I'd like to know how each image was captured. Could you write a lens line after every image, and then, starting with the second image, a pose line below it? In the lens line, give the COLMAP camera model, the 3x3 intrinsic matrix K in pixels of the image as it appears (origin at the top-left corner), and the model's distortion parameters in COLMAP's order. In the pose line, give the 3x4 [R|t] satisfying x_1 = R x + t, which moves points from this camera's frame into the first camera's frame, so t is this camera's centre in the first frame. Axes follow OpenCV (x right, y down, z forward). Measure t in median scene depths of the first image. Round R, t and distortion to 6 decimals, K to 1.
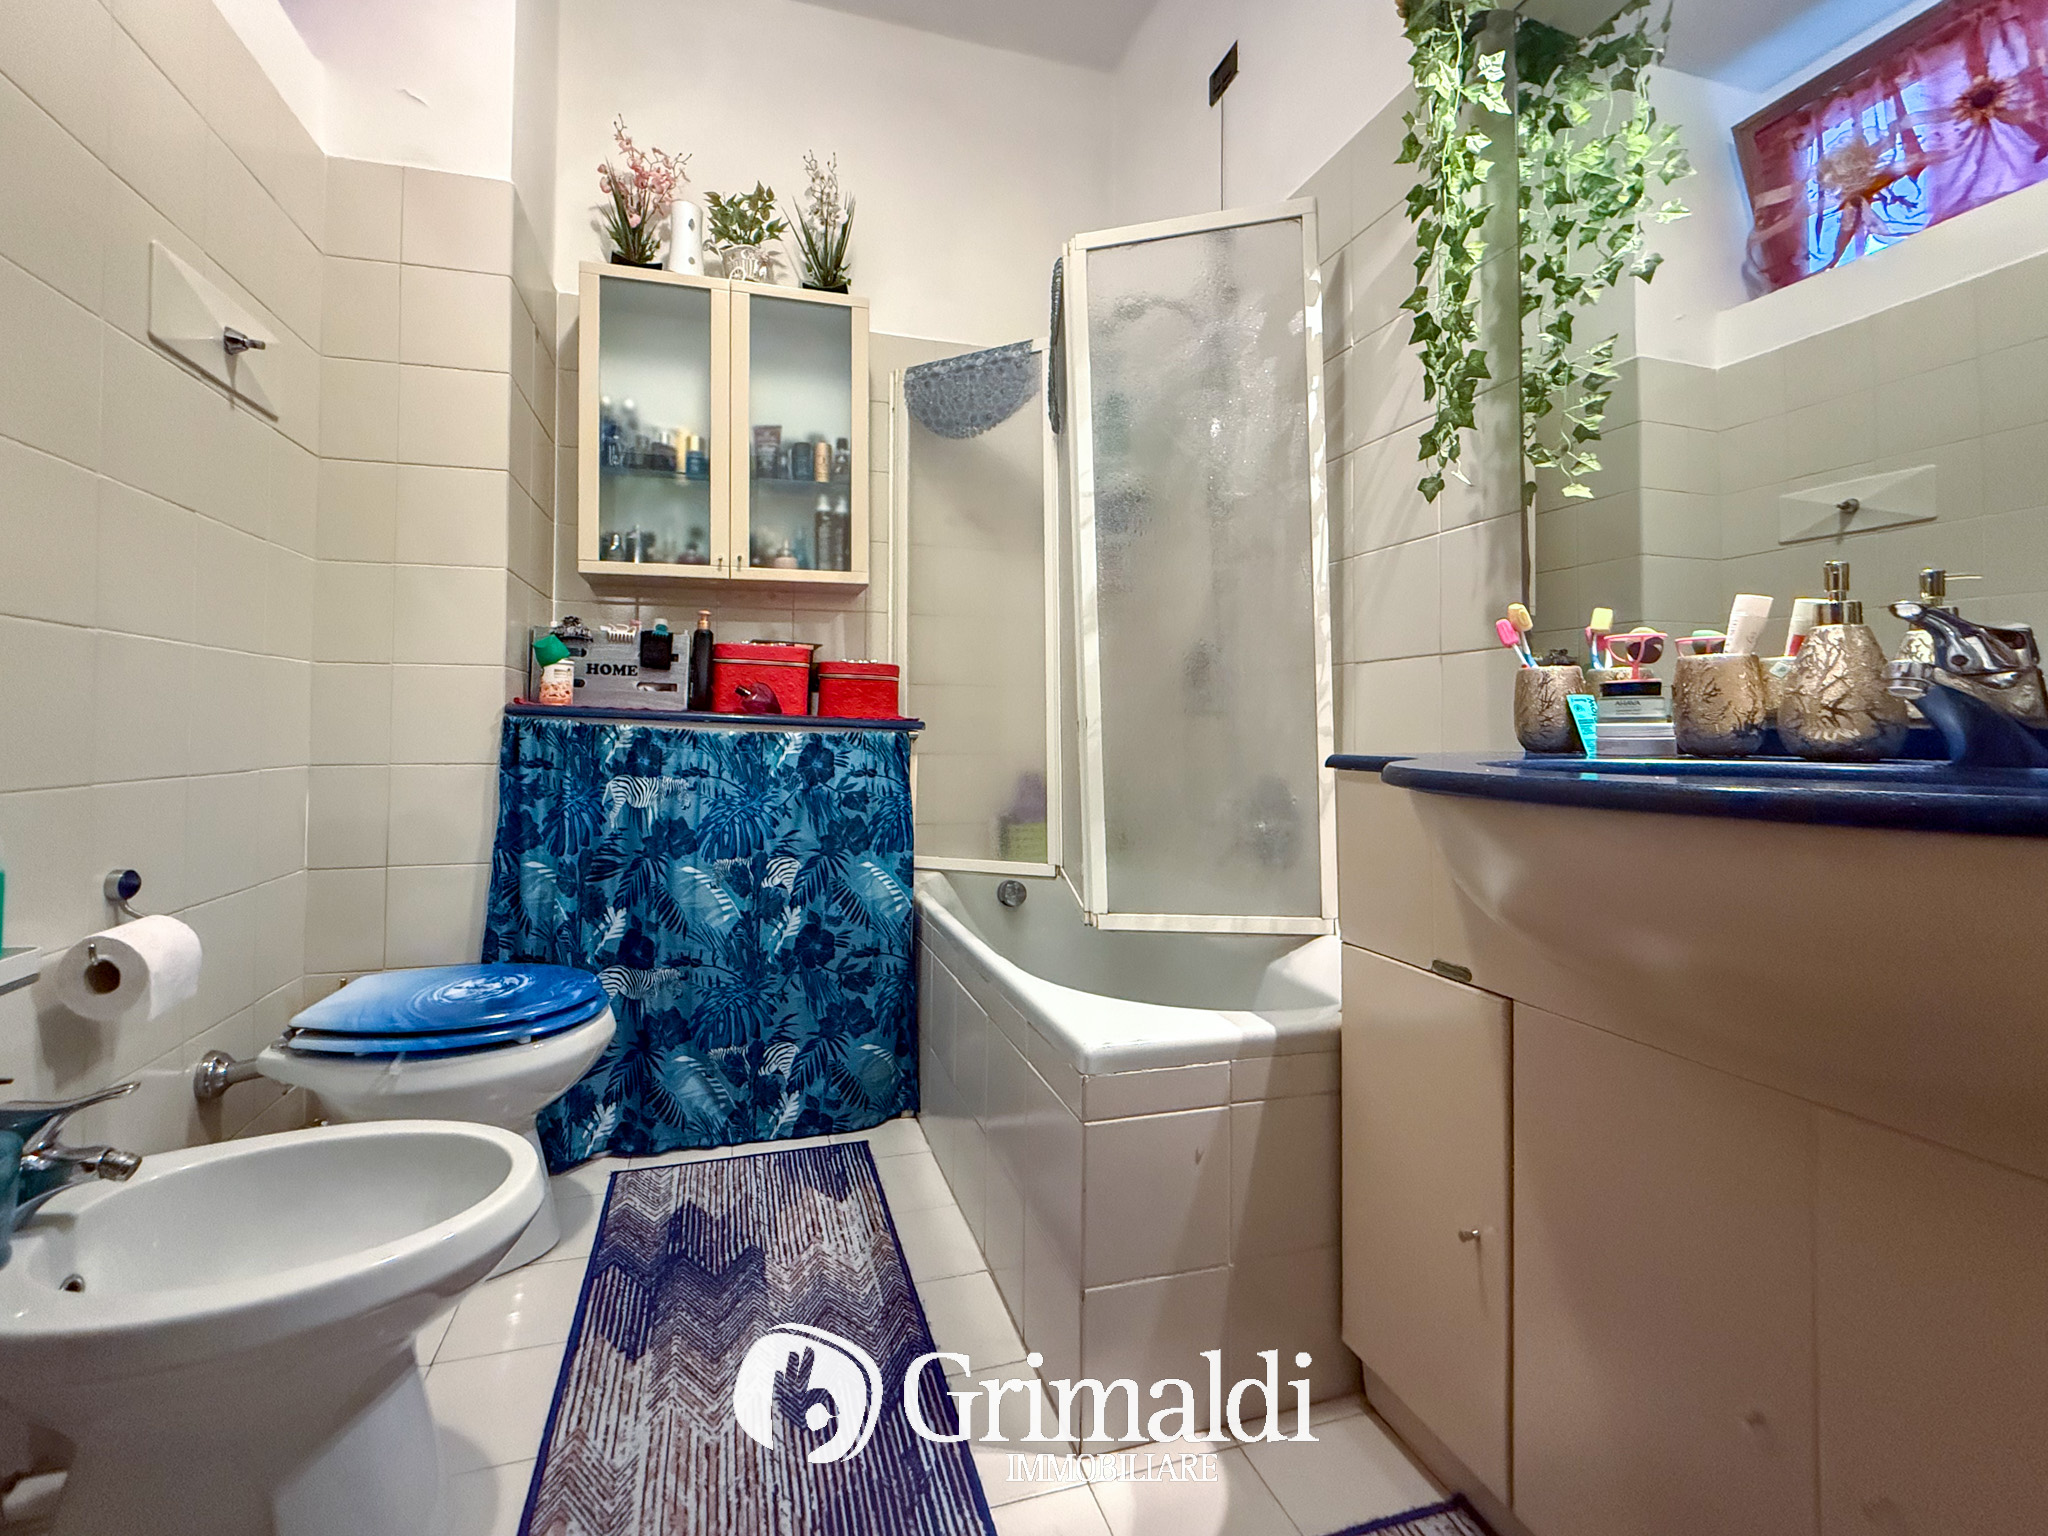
lens RADIAL K [[839.5, 0, 1016.3], [0, 839.5, 753.3], [0, 0, 1]] dist [-0.002304, 0.000088]
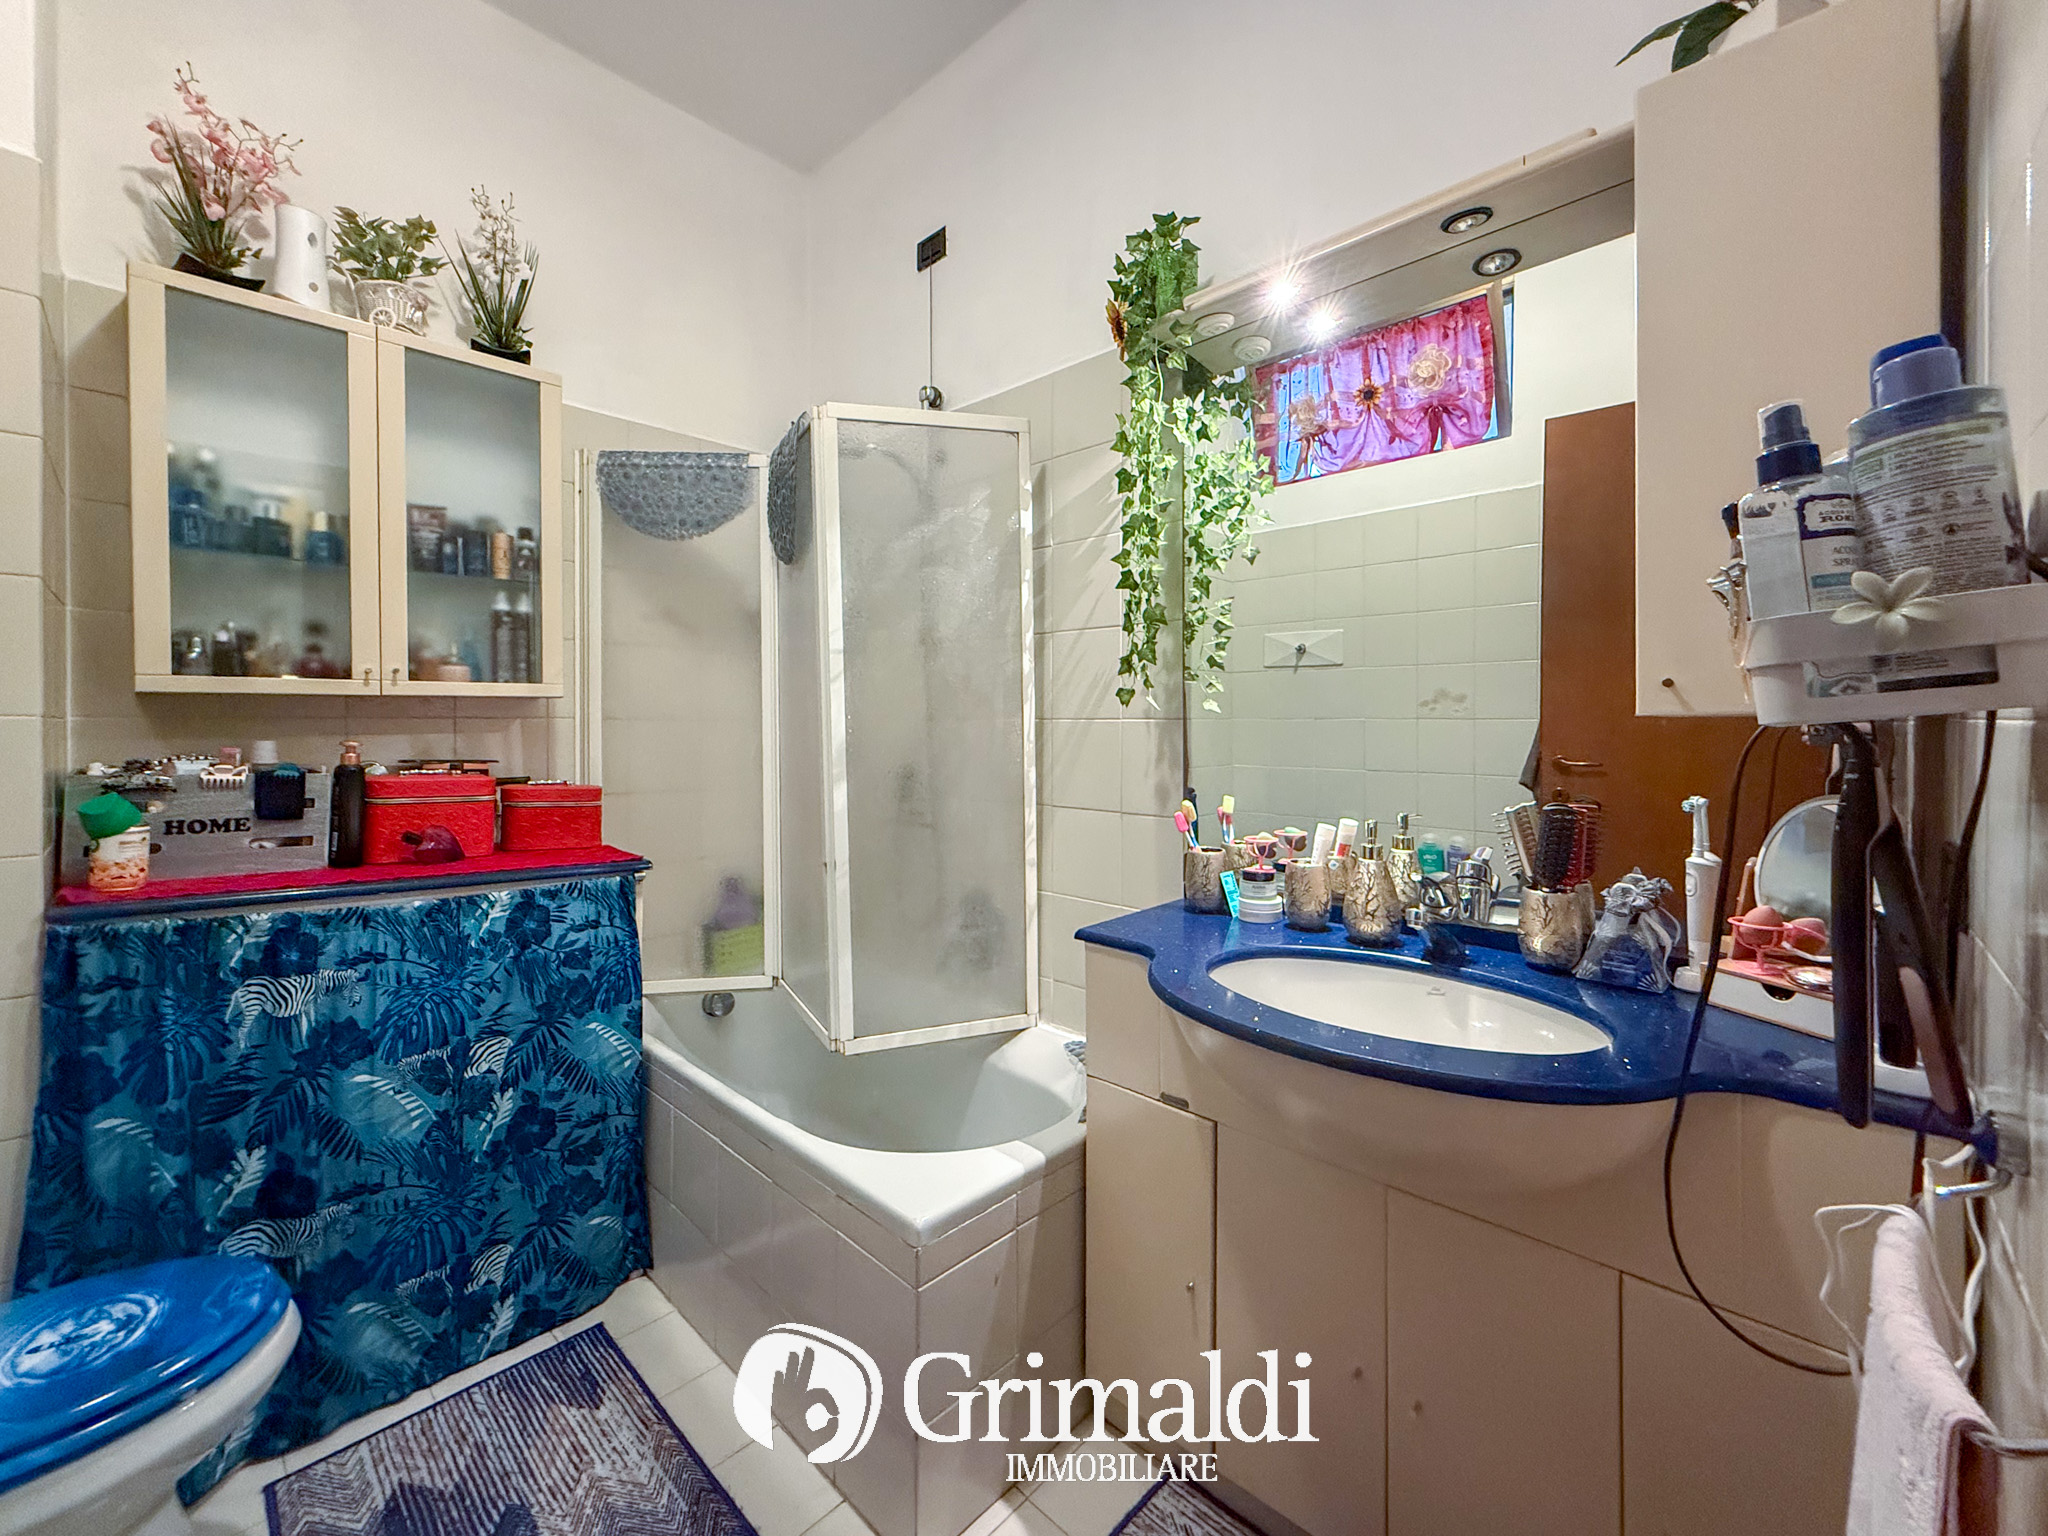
lens RADIAL K [[821.1, 0, 1032.0], [0, 821.1, 731.6], [0, 0, 1]] dist [-0.000567, -0.000029]
pose [[0.859701, 0.004368, 0.510779, -0.230644], [-0.015716, 0.999716, 0.017903, -0.224045], [-0.510556, -0.023418, 0.859526, -0.028341]]
